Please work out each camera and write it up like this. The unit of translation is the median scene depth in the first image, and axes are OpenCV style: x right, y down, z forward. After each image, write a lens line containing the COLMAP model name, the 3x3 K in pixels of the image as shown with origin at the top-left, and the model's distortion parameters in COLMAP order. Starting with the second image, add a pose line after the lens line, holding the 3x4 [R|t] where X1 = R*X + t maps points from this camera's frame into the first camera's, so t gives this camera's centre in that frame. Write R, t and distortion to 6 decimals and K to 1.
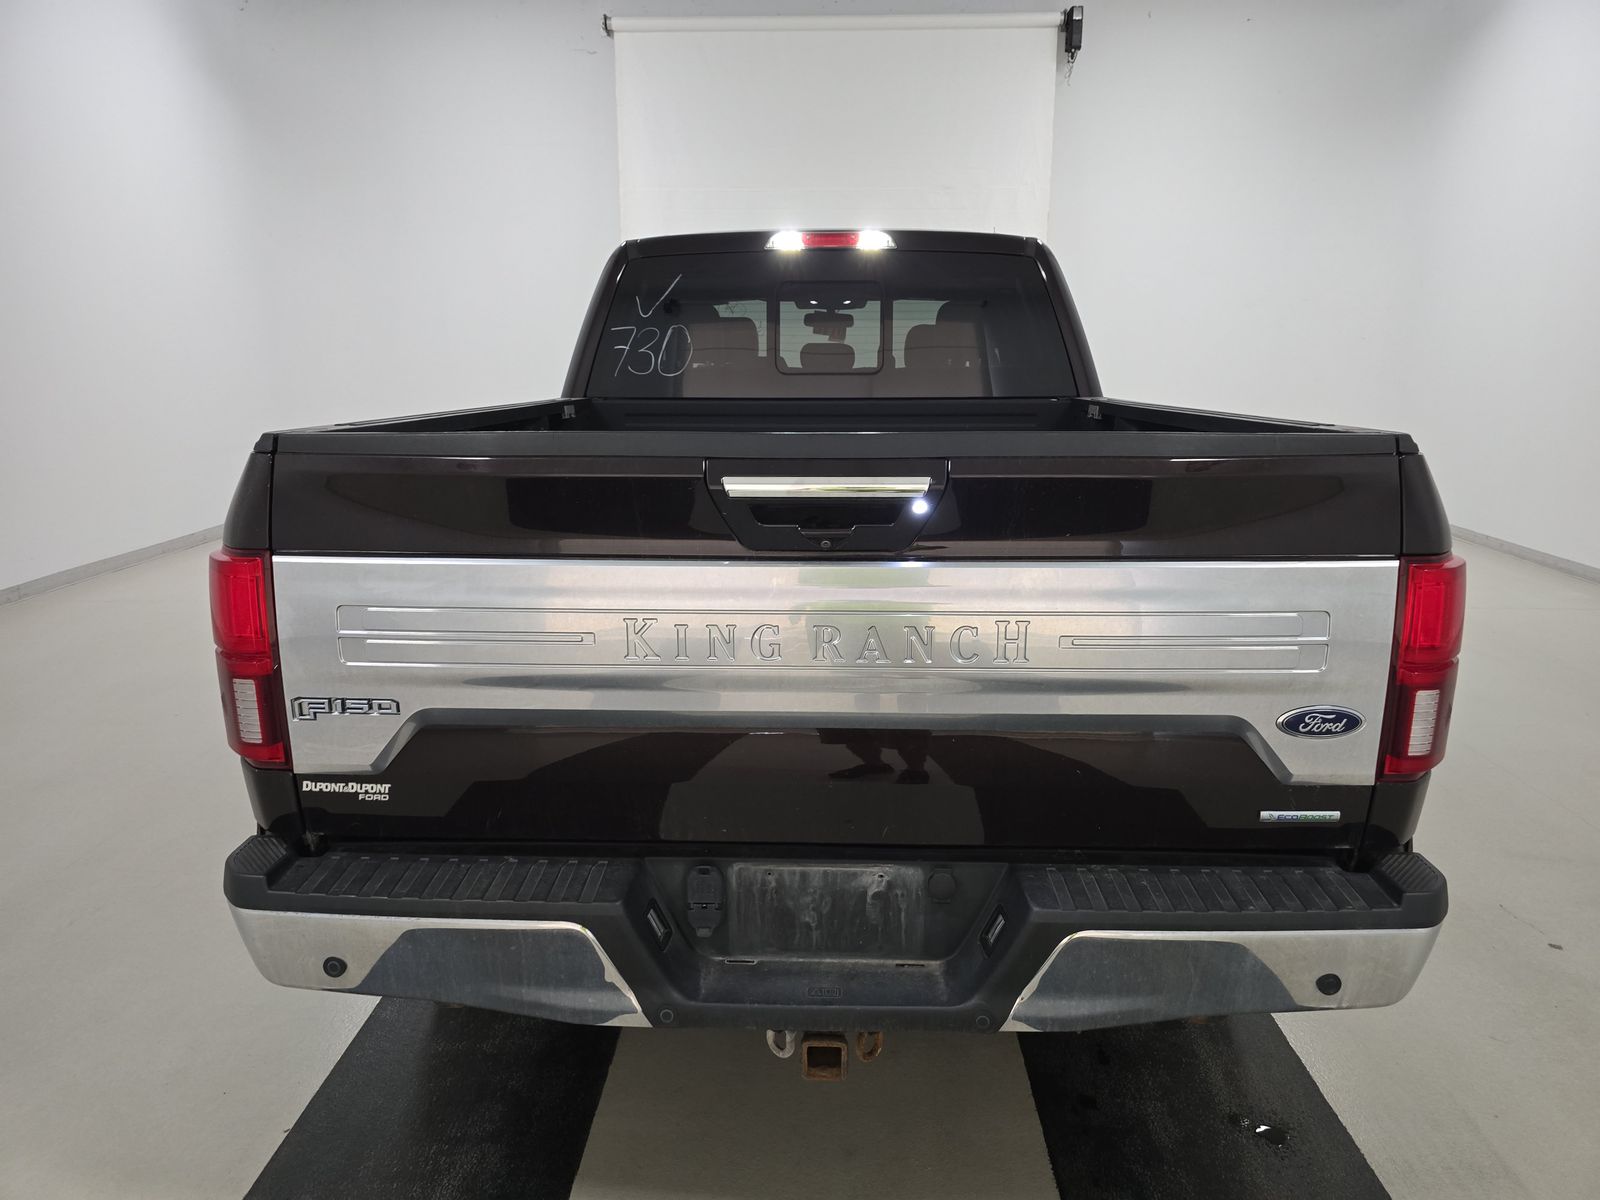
lens RADIAL K [[1069.9, 0, 791.7], [0, 1069.9, 596.4], [0, 0, 1]] dist [0.059435, -0.115600]
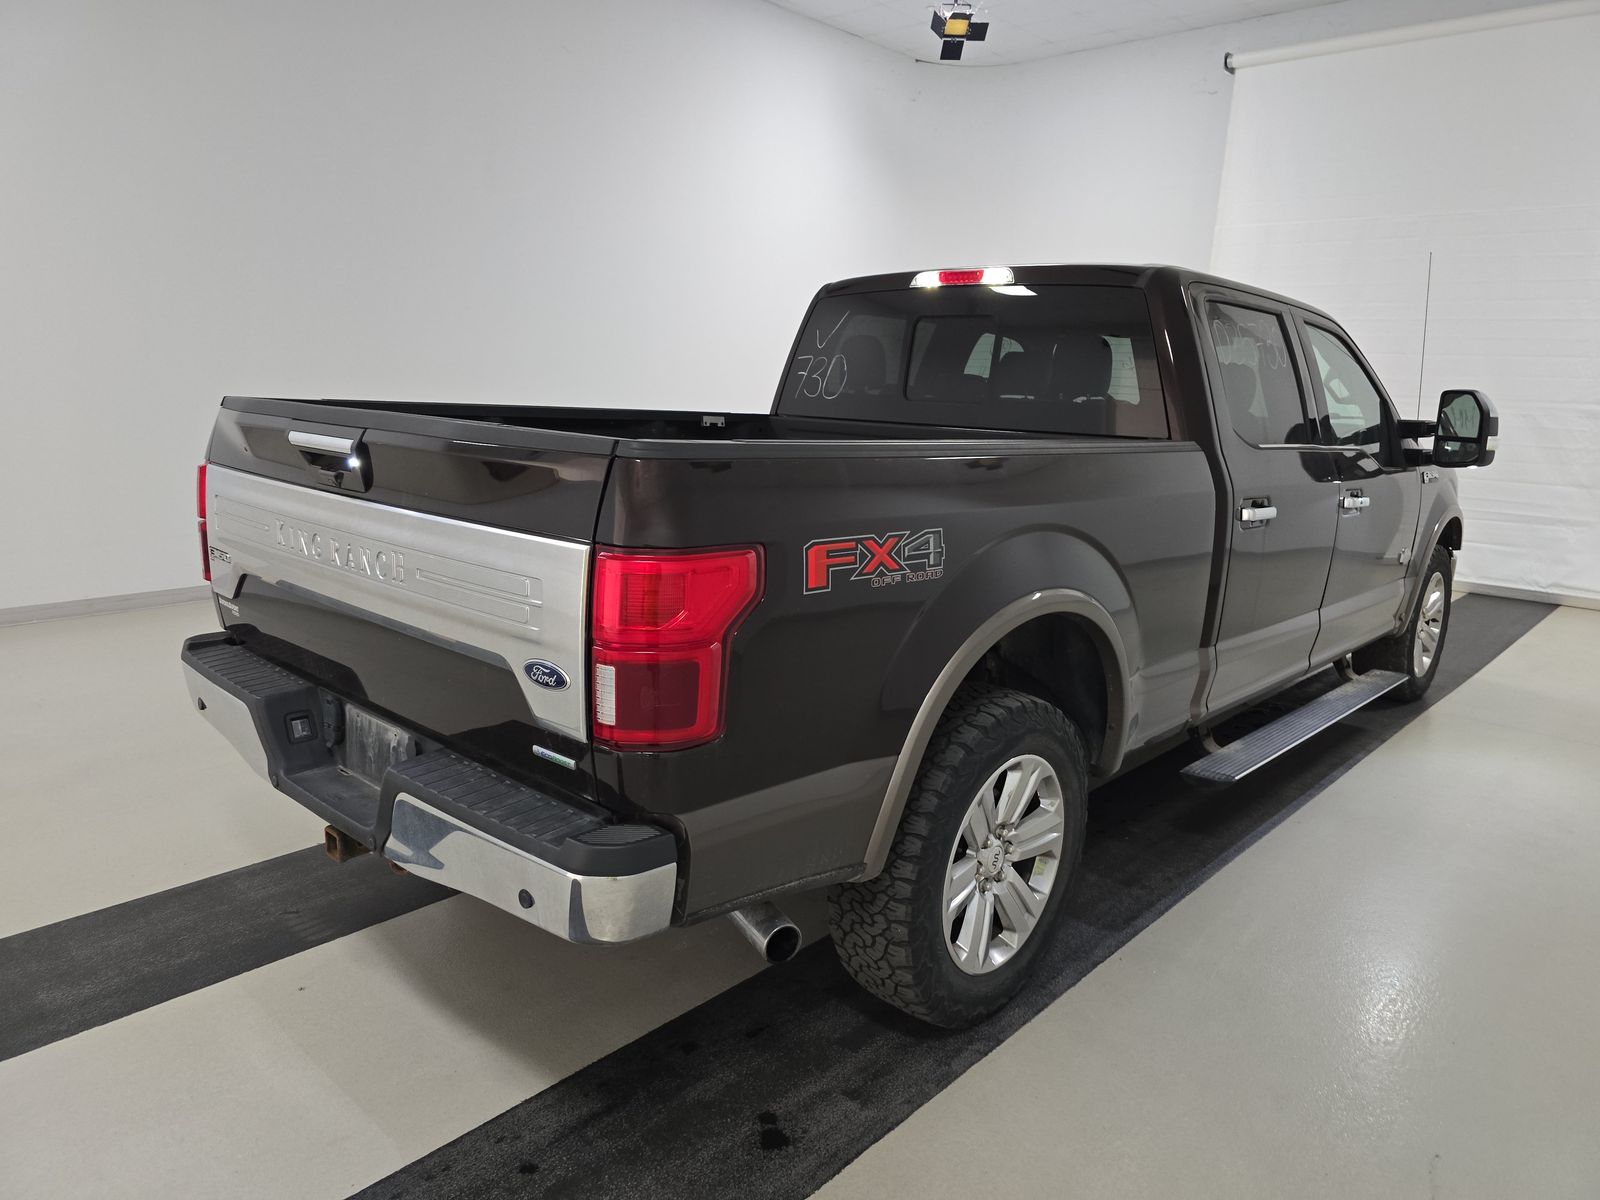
lens RADIAL K [[1069.9, 0, 791.7], [0, 1069.9, 596.4], [0, 0, 1]] dist [0.059435, -0.115600]
pose [[0.757735, 0.156552, -0.633505, 1.313375], [-0.180231, 0.983243, 0.027405, -0.045597], [0.627179, 0.093411, 0.773253, 0.226226]]
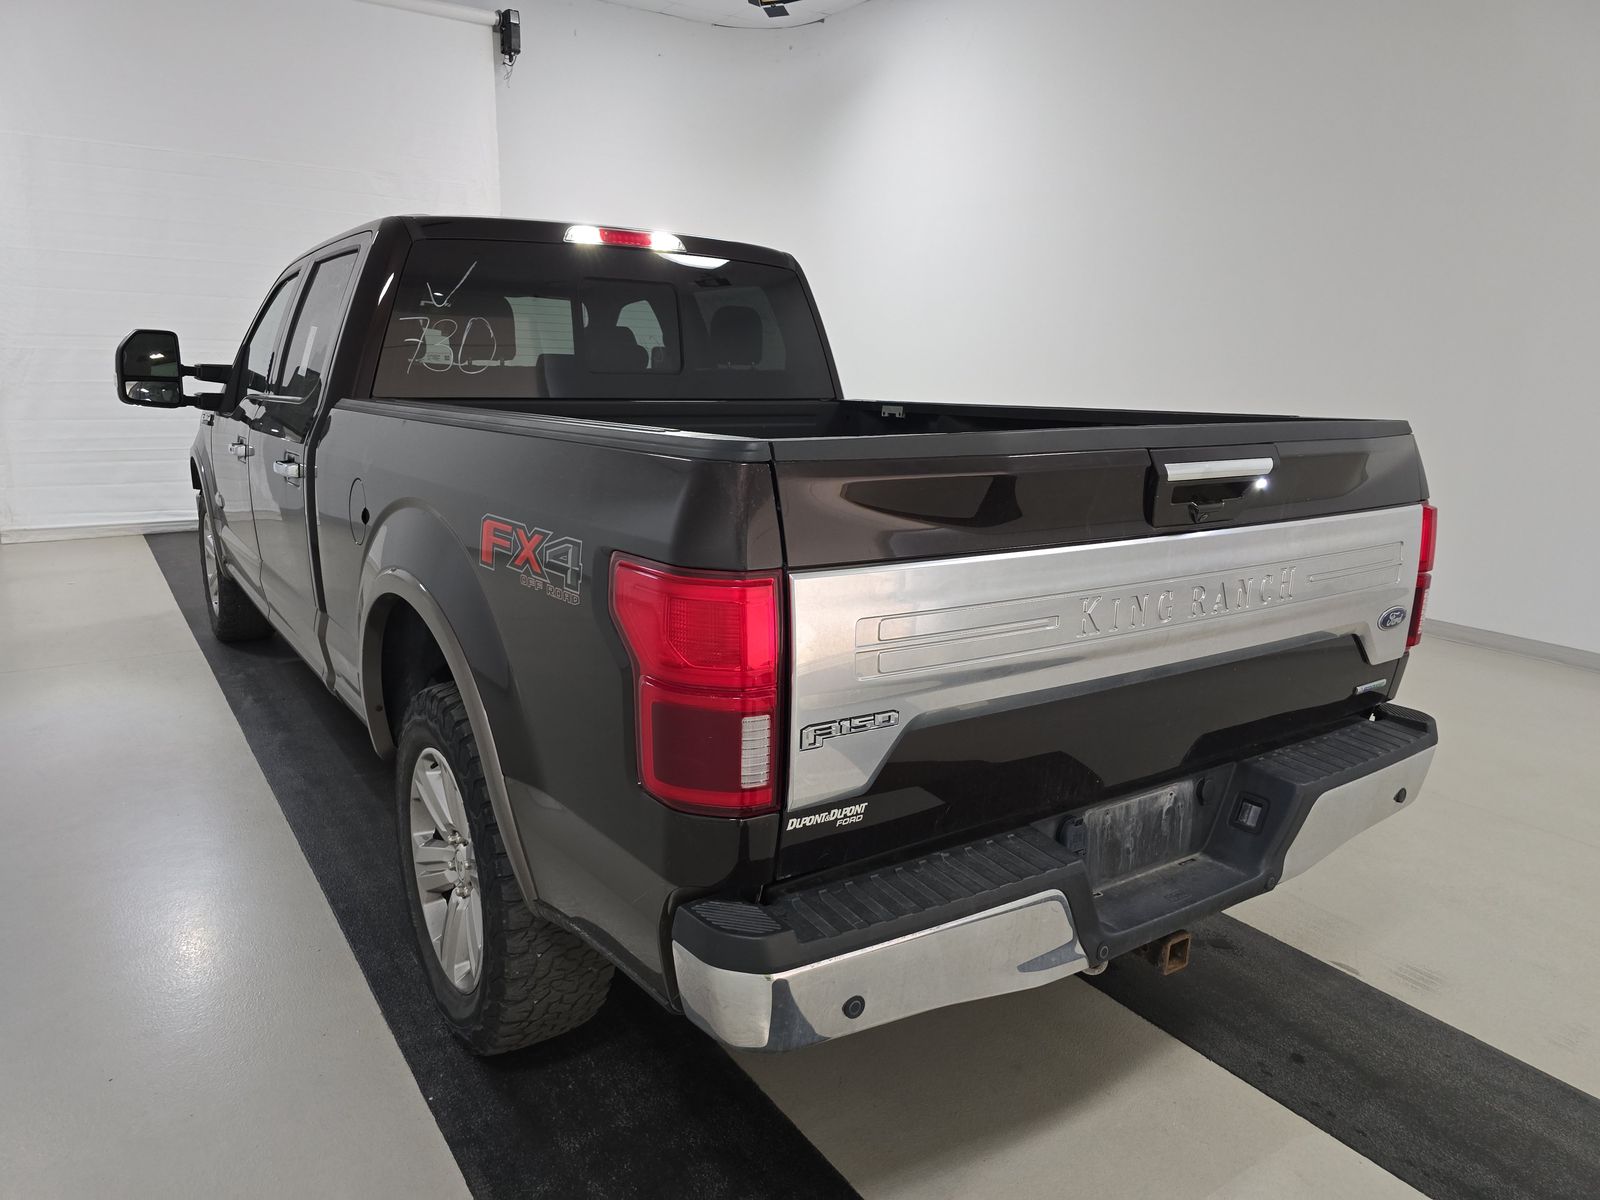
lens RADIAL K [[1088.0, 0, 794.2], [0, 1088.0, 593.4], [0, 0, 1]] dist [0.001267, -0.001007]
pose [[0.810092, -0.103011, 0.577183, -0.931417], [0.106672, 0.993909, 0.027667, -0.041464], [-0.576517, 0.039156, 0.816146, 0.237268]]
